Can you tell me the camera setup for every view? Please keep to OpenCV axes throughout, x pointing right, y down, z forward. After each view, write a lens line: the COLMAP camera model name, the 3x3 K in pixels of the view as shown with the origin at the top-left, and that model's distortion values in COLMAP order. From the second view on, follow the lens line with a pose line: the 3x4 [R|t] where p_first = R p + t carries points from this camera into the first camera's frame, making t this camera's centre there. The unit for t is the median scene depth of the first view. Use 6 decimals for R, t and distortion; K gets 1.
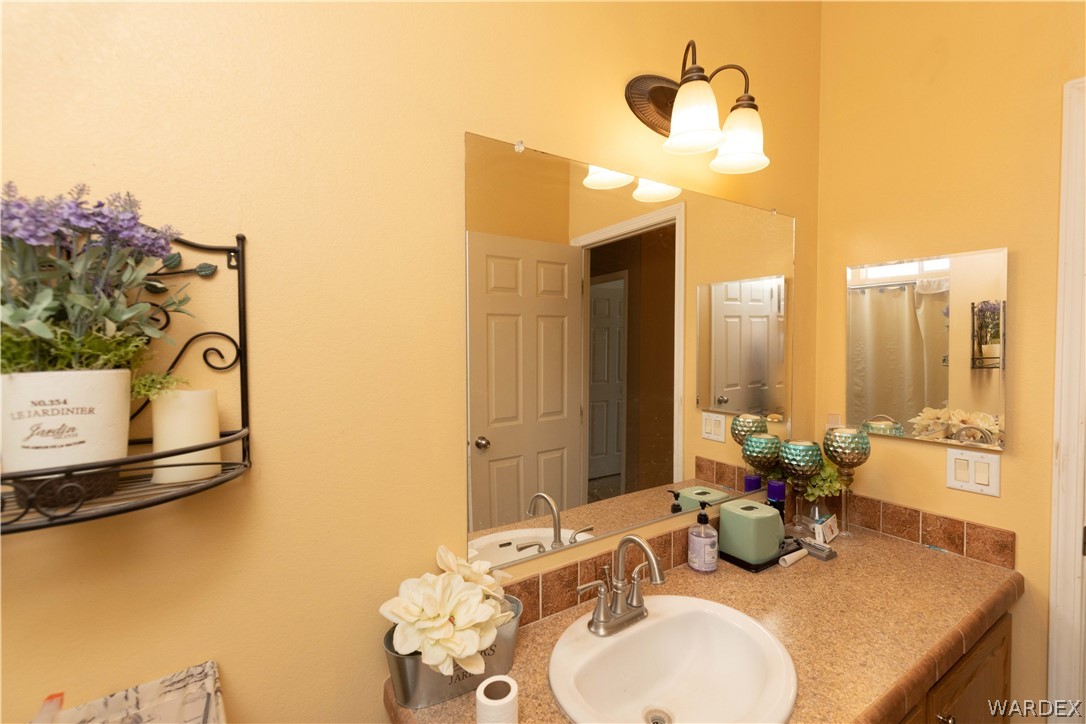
lens RADIAL K [[489.5, 0, 551.0], [0, 489.5, 355.2], [0, 0, 1]] dist [0.003431, -0.000186]
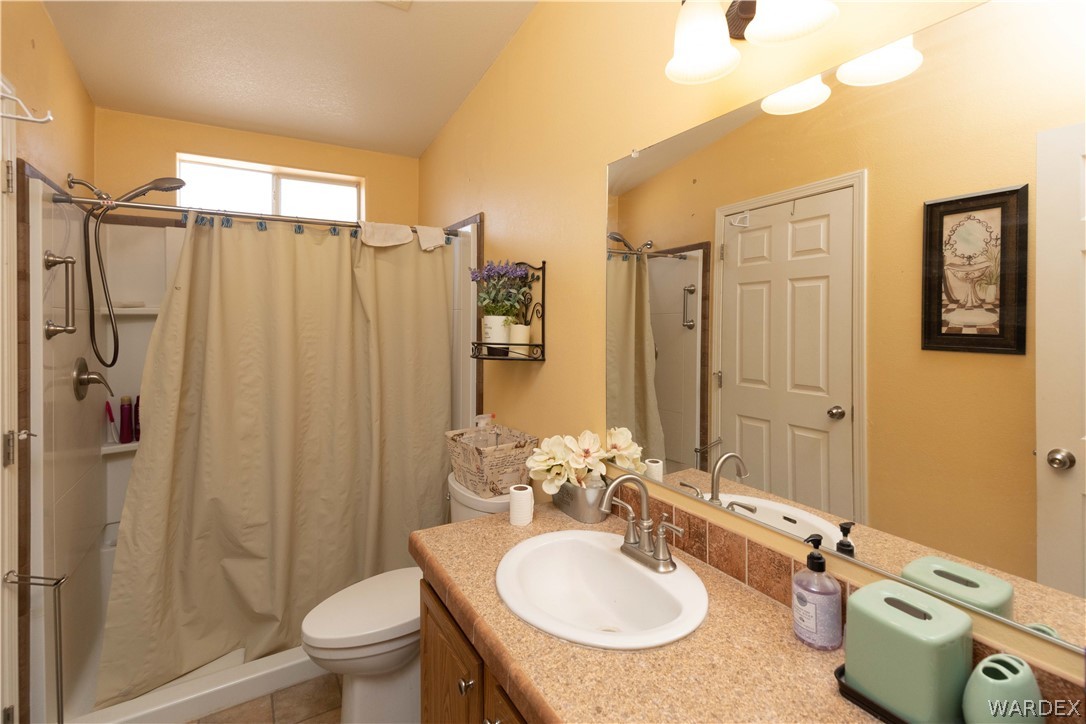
lens RADIAL K [[502.4, 0, 572.7], [0, 502.4, 325.5], [0, 0, 1]] dist [0.002183, 0.000094]
pose [[-0.038400, 0.021592, -0.999029, 1.298591], [-0.008185, 0.999726, 0.021922, 0.006552], [0.999229, 0.009019, -0.038213, 0.916587]]
